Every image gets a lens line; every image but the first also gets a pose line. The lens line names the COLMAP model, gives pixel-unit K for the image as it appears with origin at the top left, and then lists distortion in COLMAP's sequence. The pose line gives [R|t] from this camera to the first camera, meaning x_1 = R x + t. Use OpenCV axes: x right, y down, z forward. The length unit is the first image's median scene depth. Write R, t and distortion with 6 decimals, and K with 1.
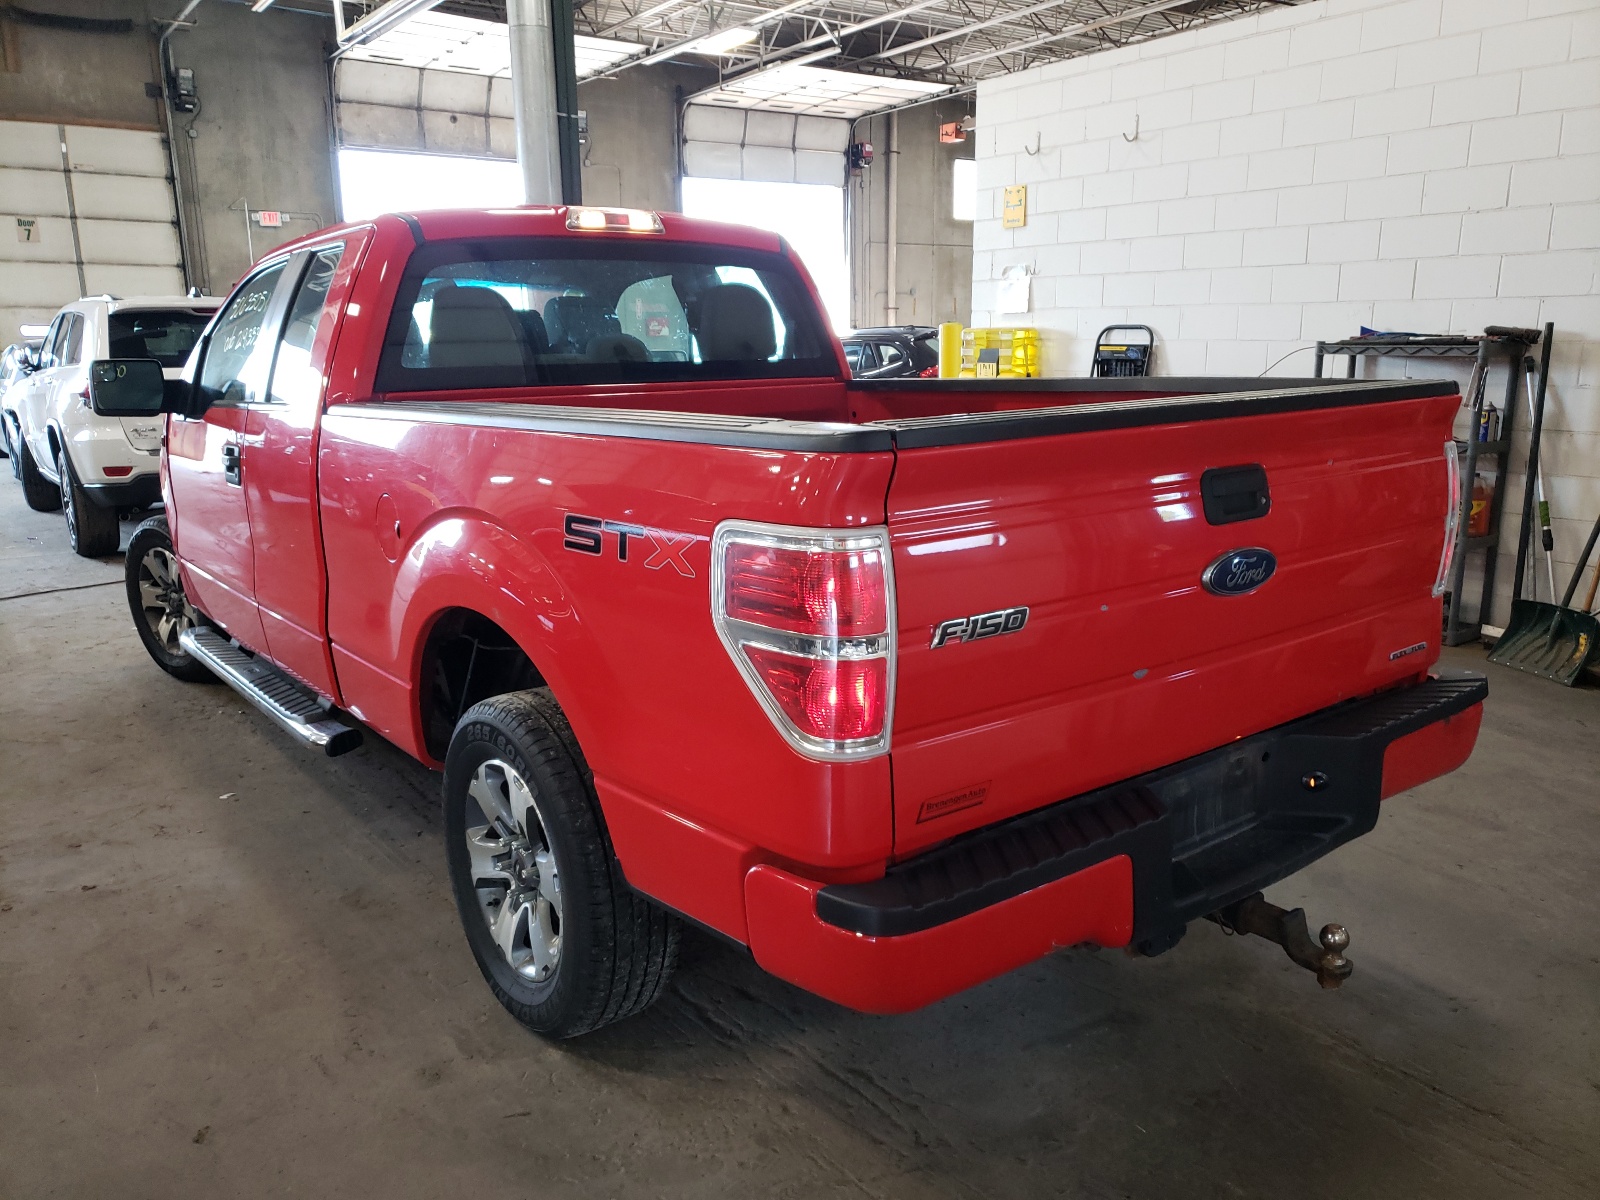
lens RADIAL K [[1248.5, 0, 796.6], [0, 1248.5, 631.8], [0, 0, 1]] dist [0.000590, 0.020529]
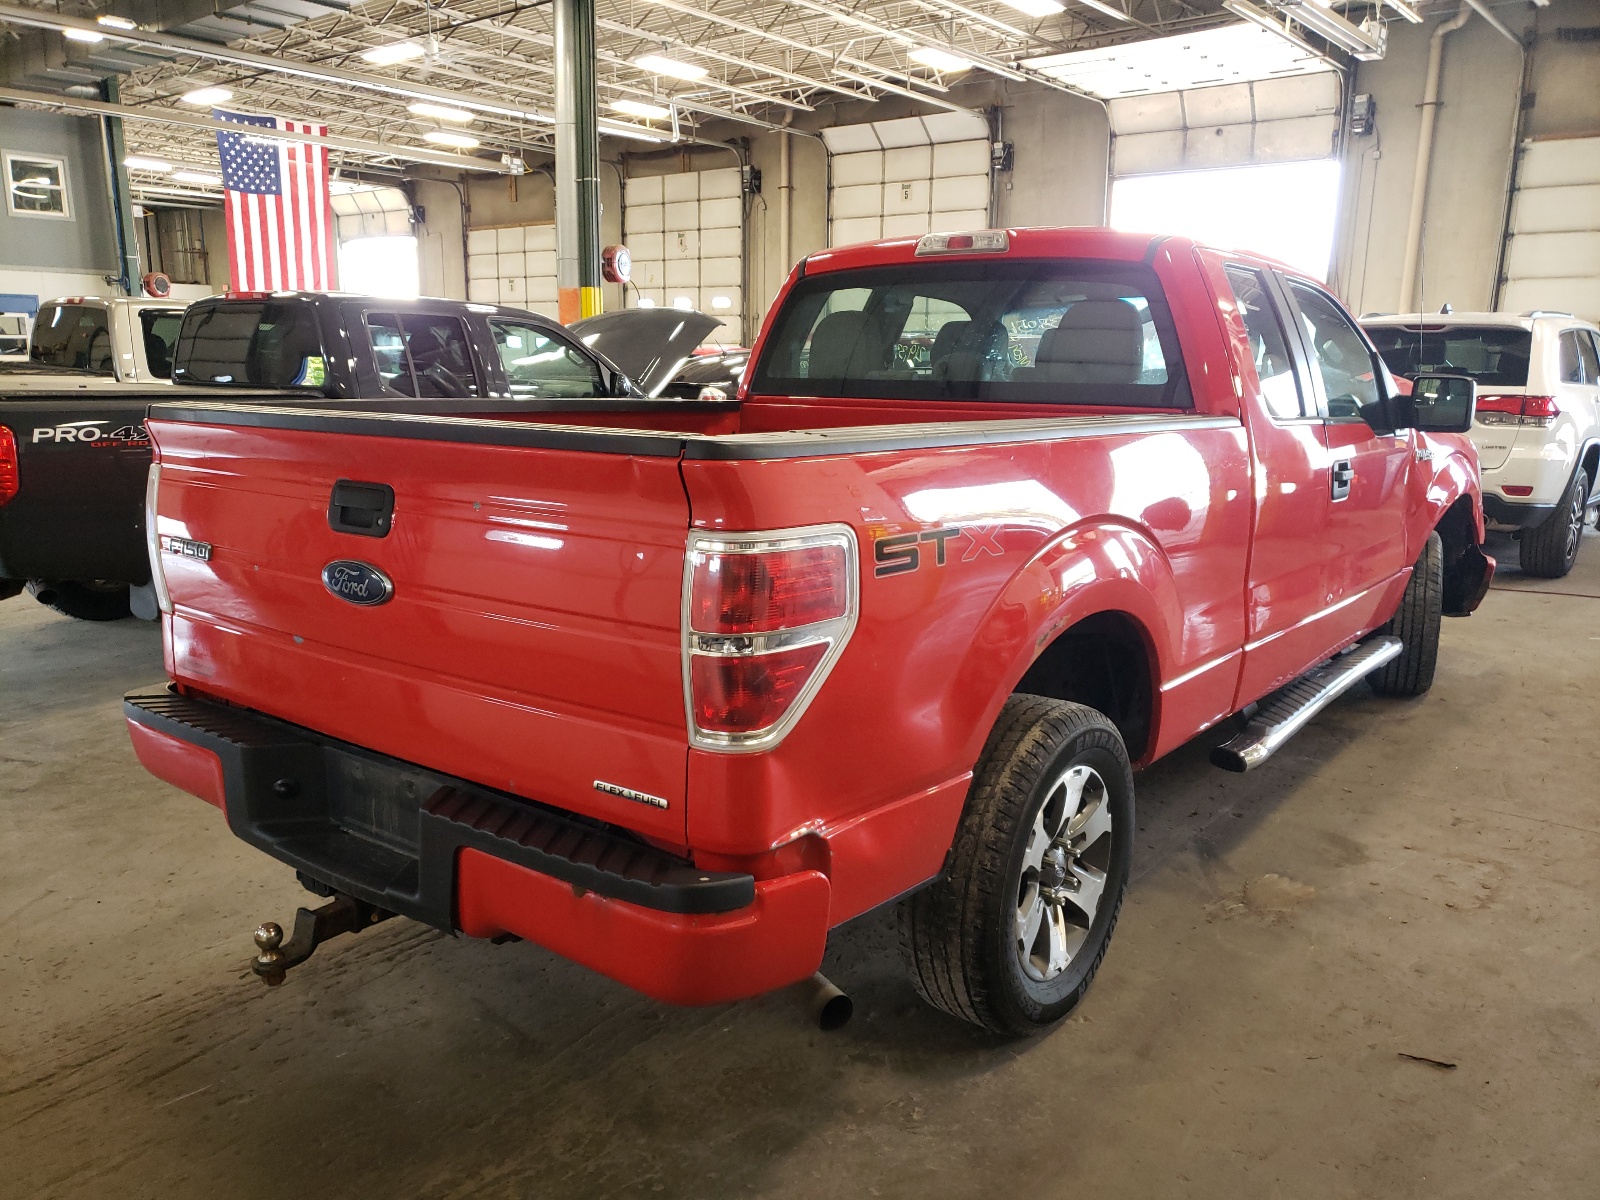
lens RADIAL K [[1248.5, 0, 796.6], [0, 1248.5, 631.8], [0, 0, 1]] dist [0.000590, 0.020529]
pose [[0.231922, 0.219007, -0.947759, 1.253202], [-0.228955, 0.959242, 0.165634, -0.231294], [0.945406, 0.178580, 0.272612, 0.933119]]
